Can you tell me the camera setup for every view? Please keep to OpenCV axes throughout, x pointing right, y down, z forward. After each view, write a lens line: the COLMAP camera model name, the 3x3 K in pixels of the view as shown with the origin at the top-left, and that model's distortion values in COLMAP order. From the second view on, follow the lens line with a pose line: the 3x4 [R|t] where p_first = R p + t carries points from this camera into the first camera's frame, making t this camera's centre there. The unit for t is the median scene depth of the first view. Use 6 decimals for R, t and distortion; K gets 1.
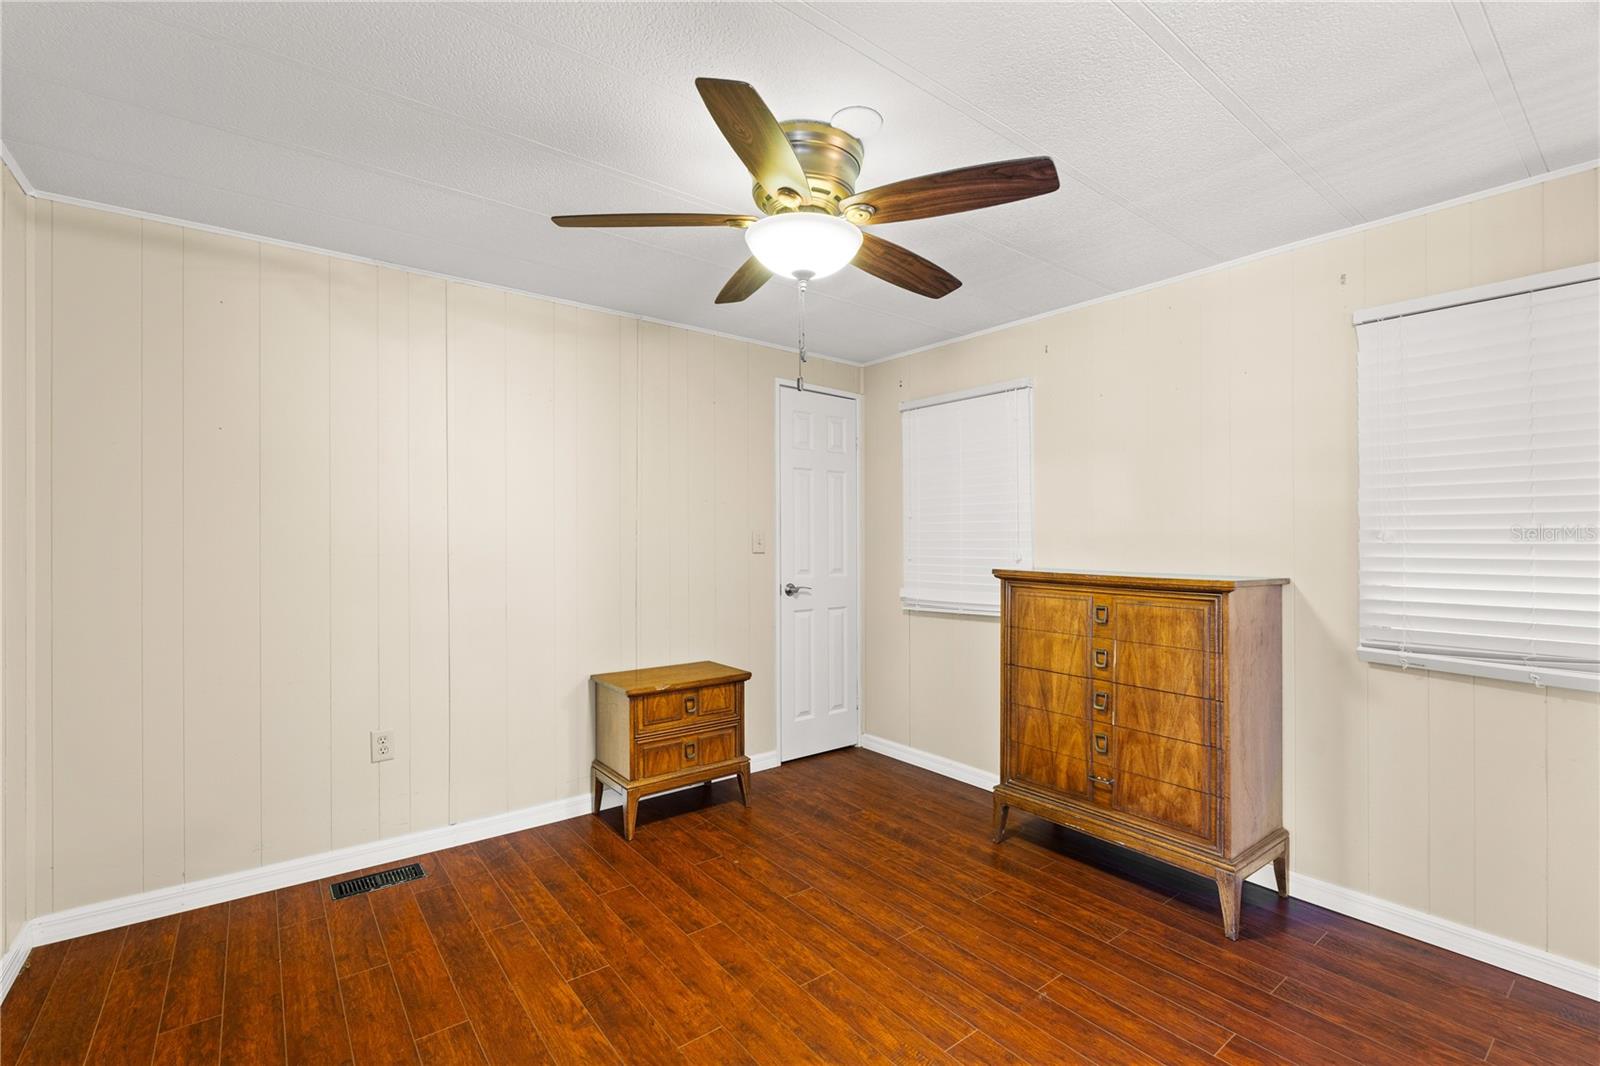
lens RADIAL K [[709.7, 0, 795.8], [0, 709.7, 538.0], [0, 0, 1]] dist [-0.002231, 0.000119]
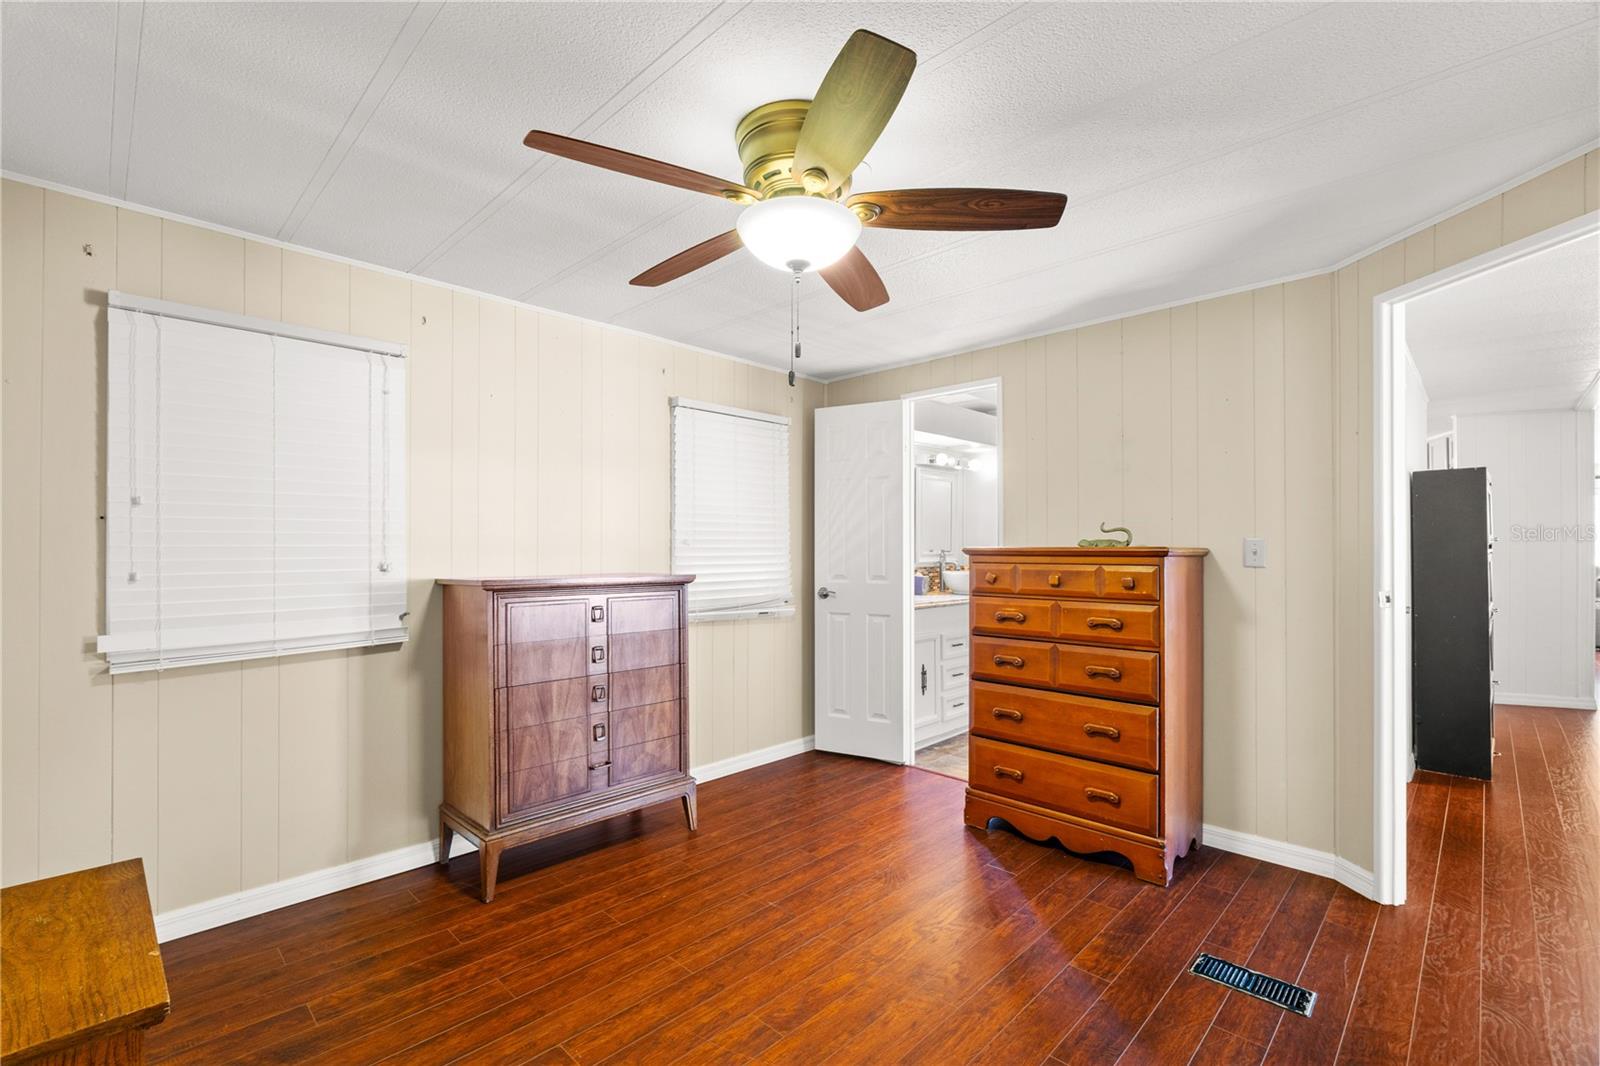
lens RADIAL K [[709.7, 0, 795.8], [0, 709.7, 538.0], [0, 0, 1]] dist [-0.002231, 0.000119]
pose [[-0.136496, 0.009125, 0.990599, -0.716507], [0.001160, 0.999958, -0.009052, 0.001149], [-0.990640, -0.000087, -0.136501, 0.881735]]
